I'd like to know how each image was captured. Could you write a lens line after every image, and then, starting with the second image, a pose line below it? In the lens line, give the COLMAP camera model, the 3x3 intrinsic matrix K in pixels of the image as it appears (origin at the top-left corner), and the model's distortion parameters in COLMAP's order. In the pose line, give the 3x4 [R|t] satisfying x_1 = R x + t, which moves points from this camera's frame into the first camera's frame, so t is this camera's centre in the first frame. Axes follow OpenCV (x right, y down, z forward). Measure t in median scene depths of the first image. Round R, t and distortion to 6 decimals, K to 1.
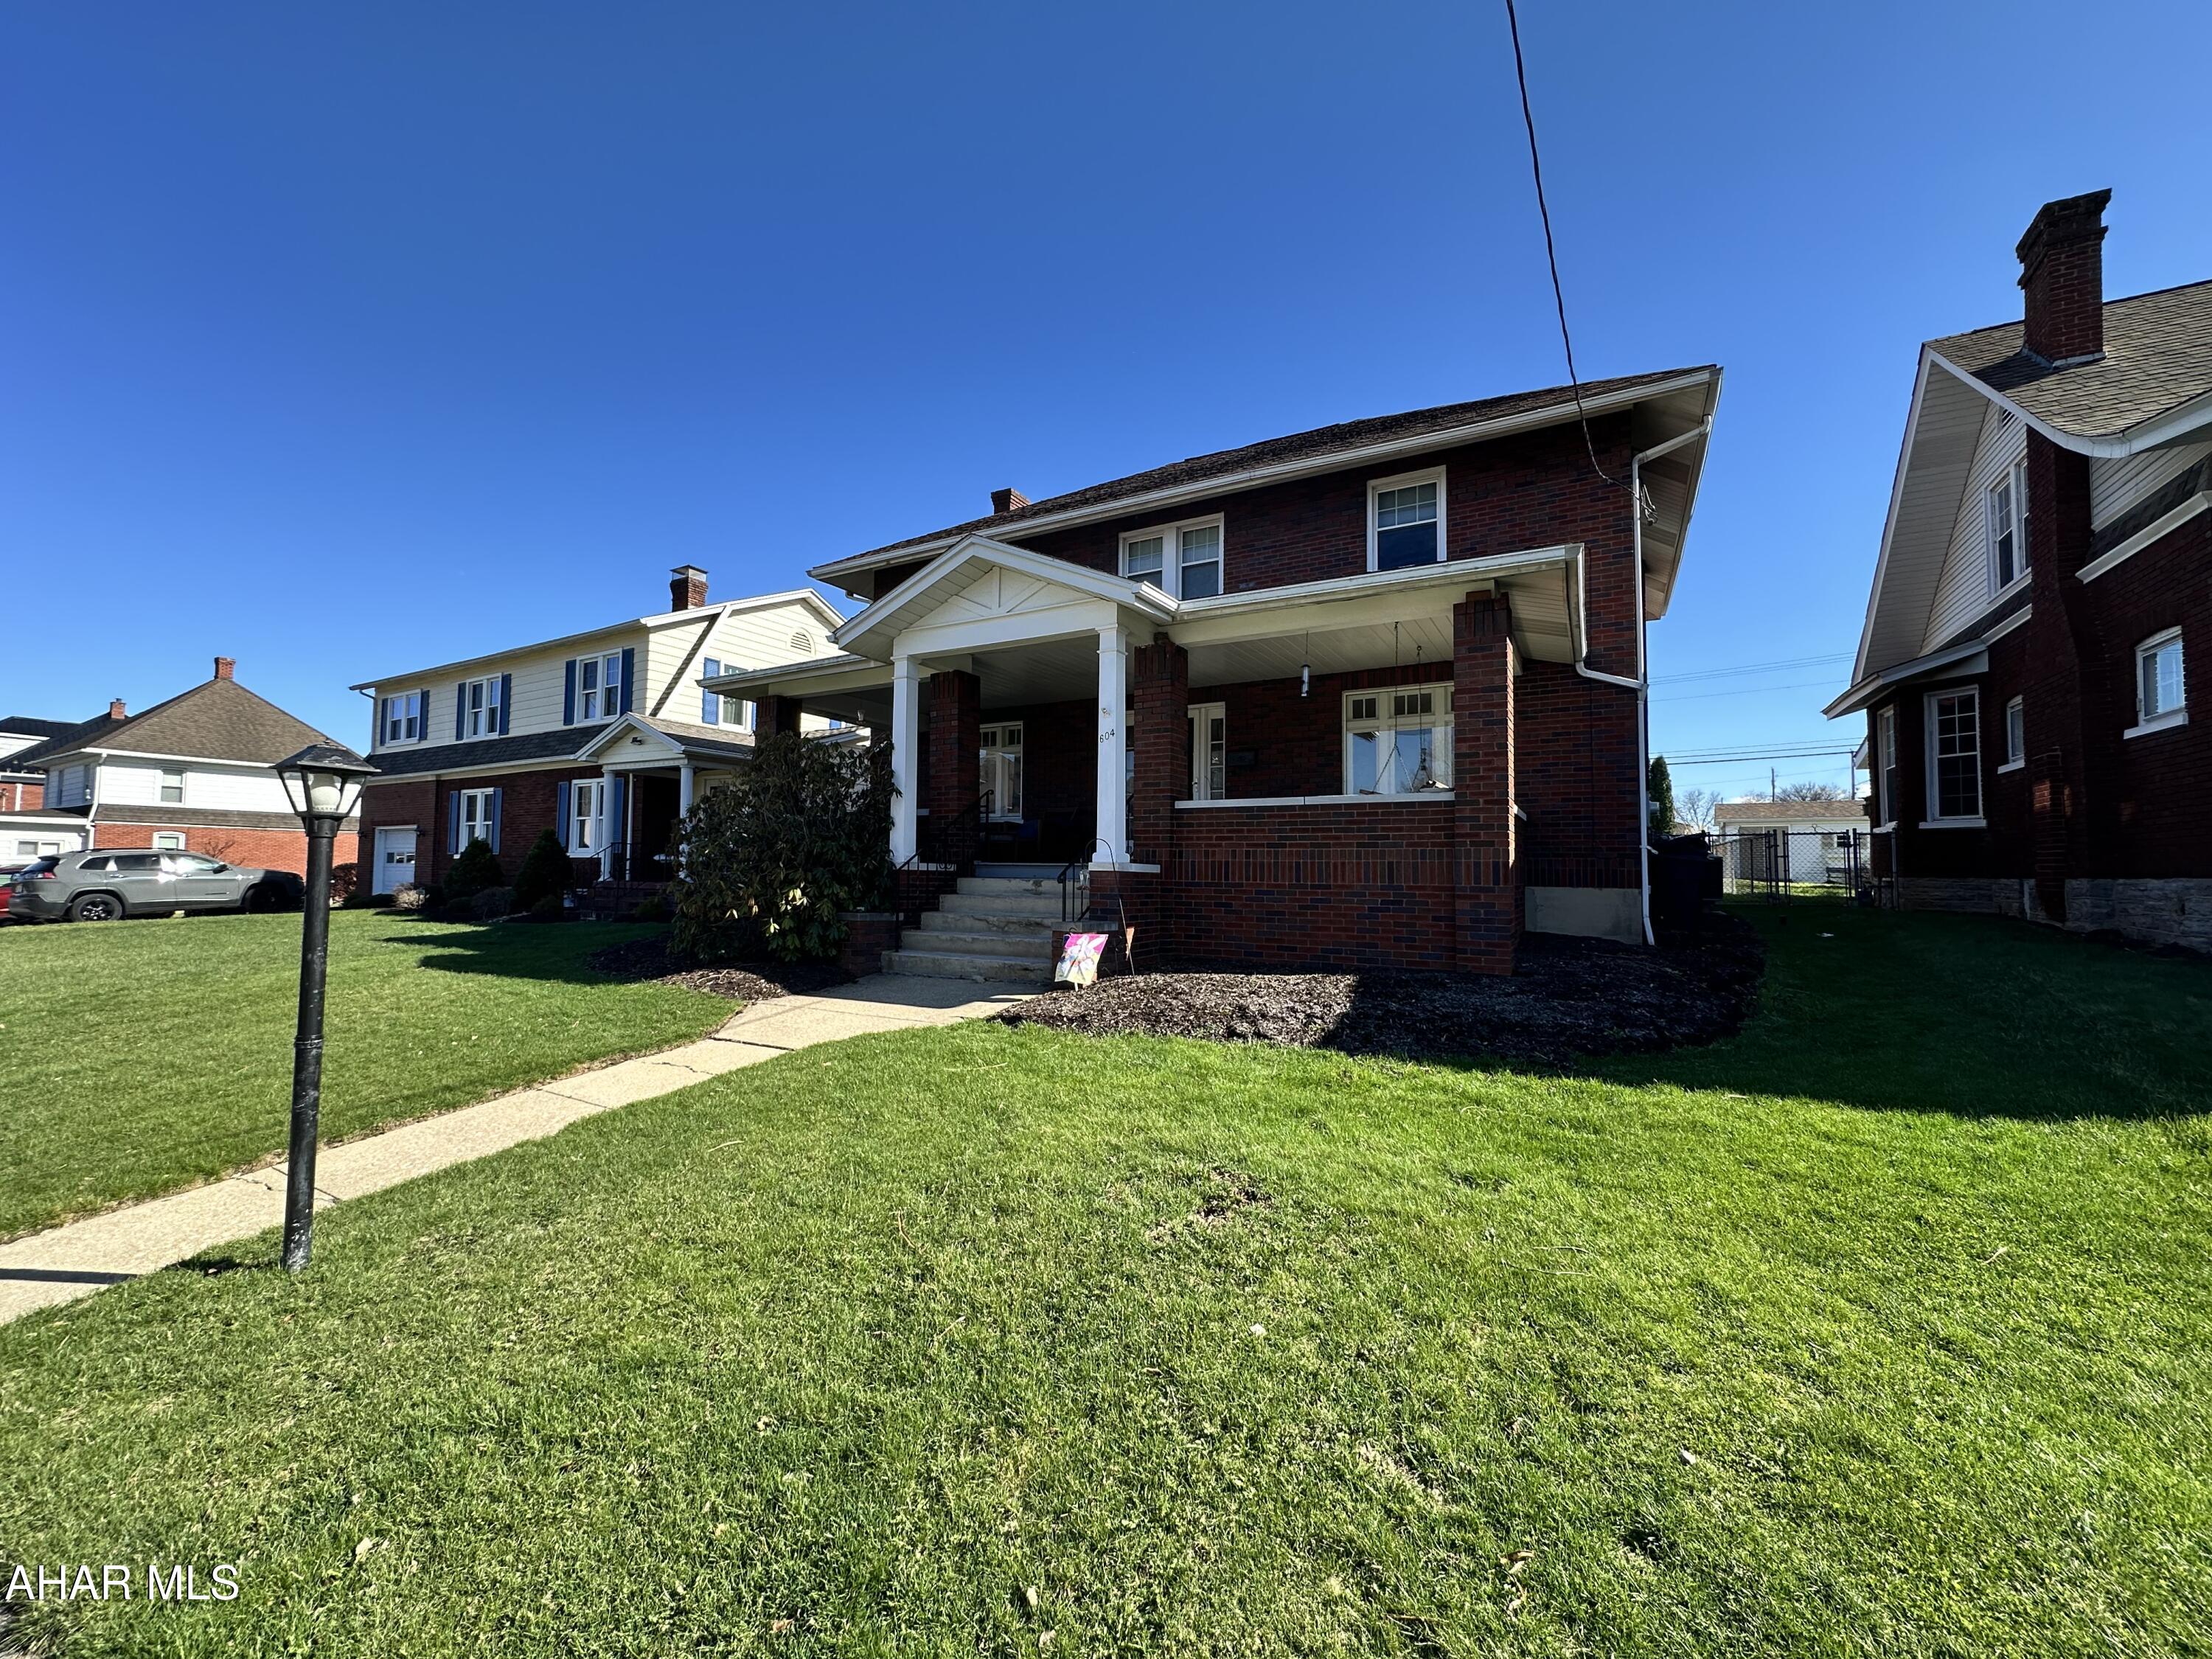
lens RADIAL K [[889.6, 0, 1100.8], [0, 889.6, 831.5], [0, 0, 1]] dist [-0.001540, 0.000204]
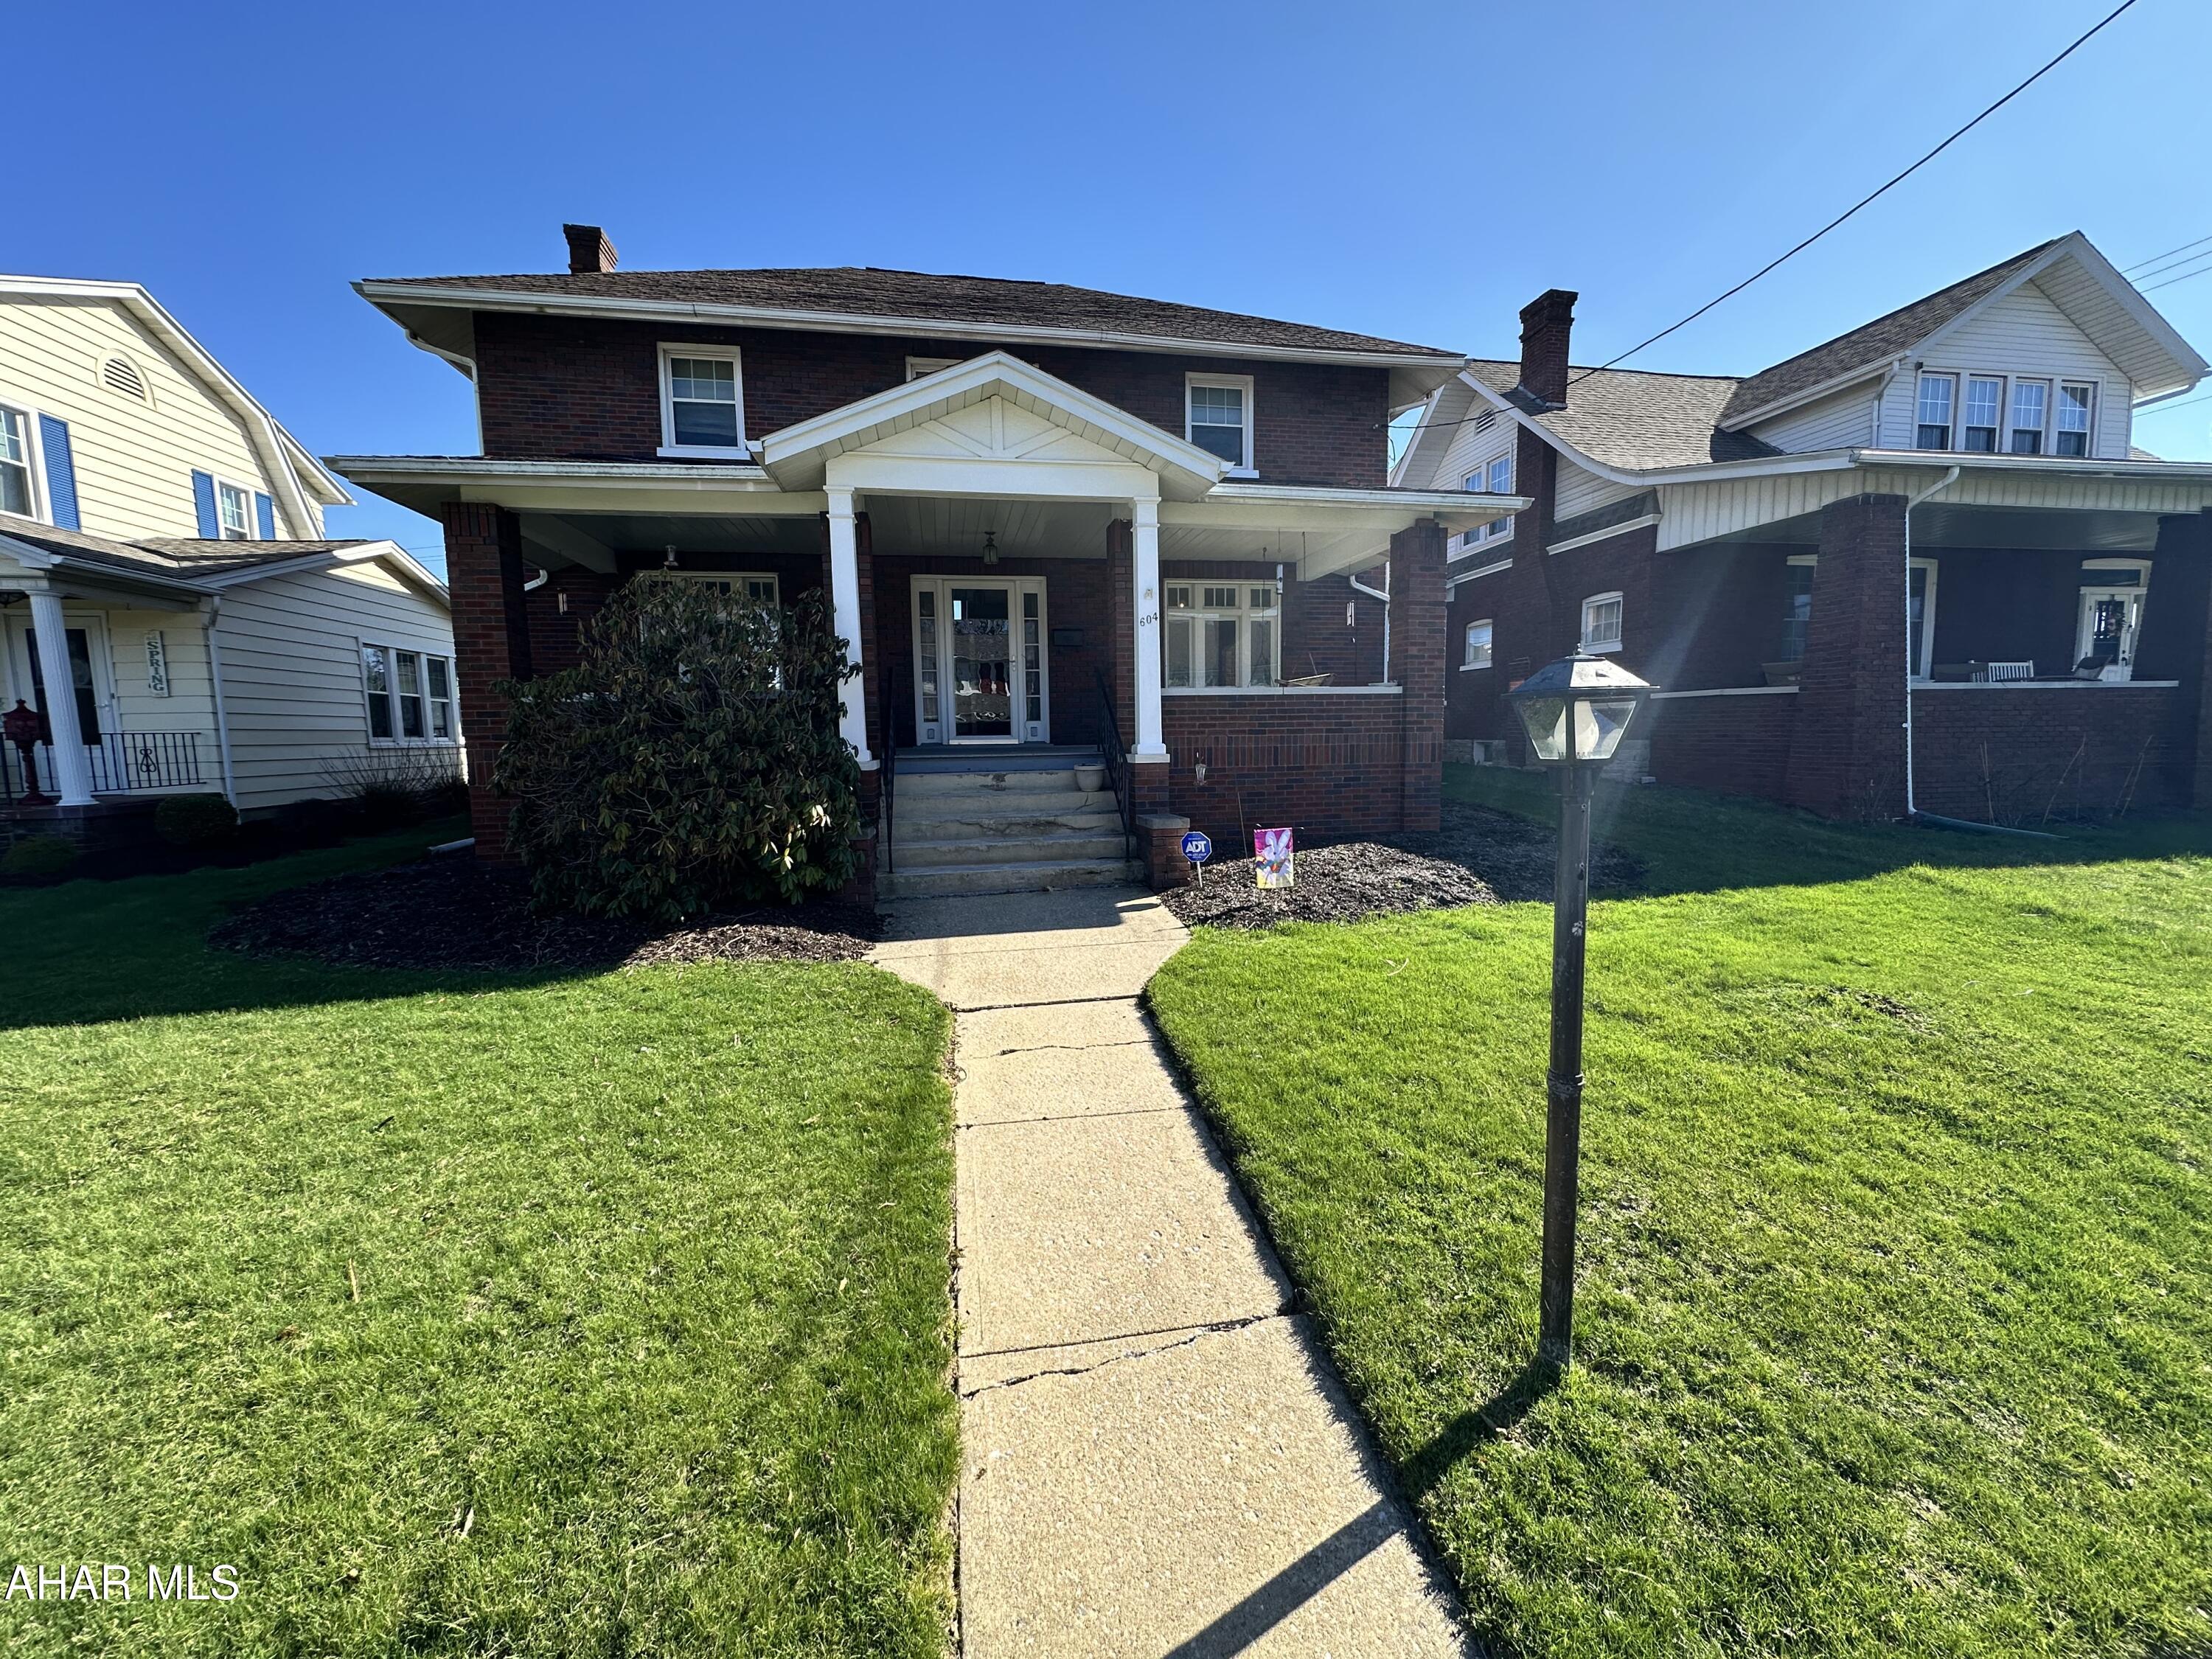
lens RADIAL K [[889.6, 0, 1100.8], [0, 889.6, 831.5], [0, 0, 1]] dist [-0.001540, 0.000204]
pose [[0.761822, -0.094952, 0.640789, -0.584073], [-0.004769, 0.988350, 0.152123, -0.025383], [-0.647768, -0.118947, 0.752494, 0.261426]]
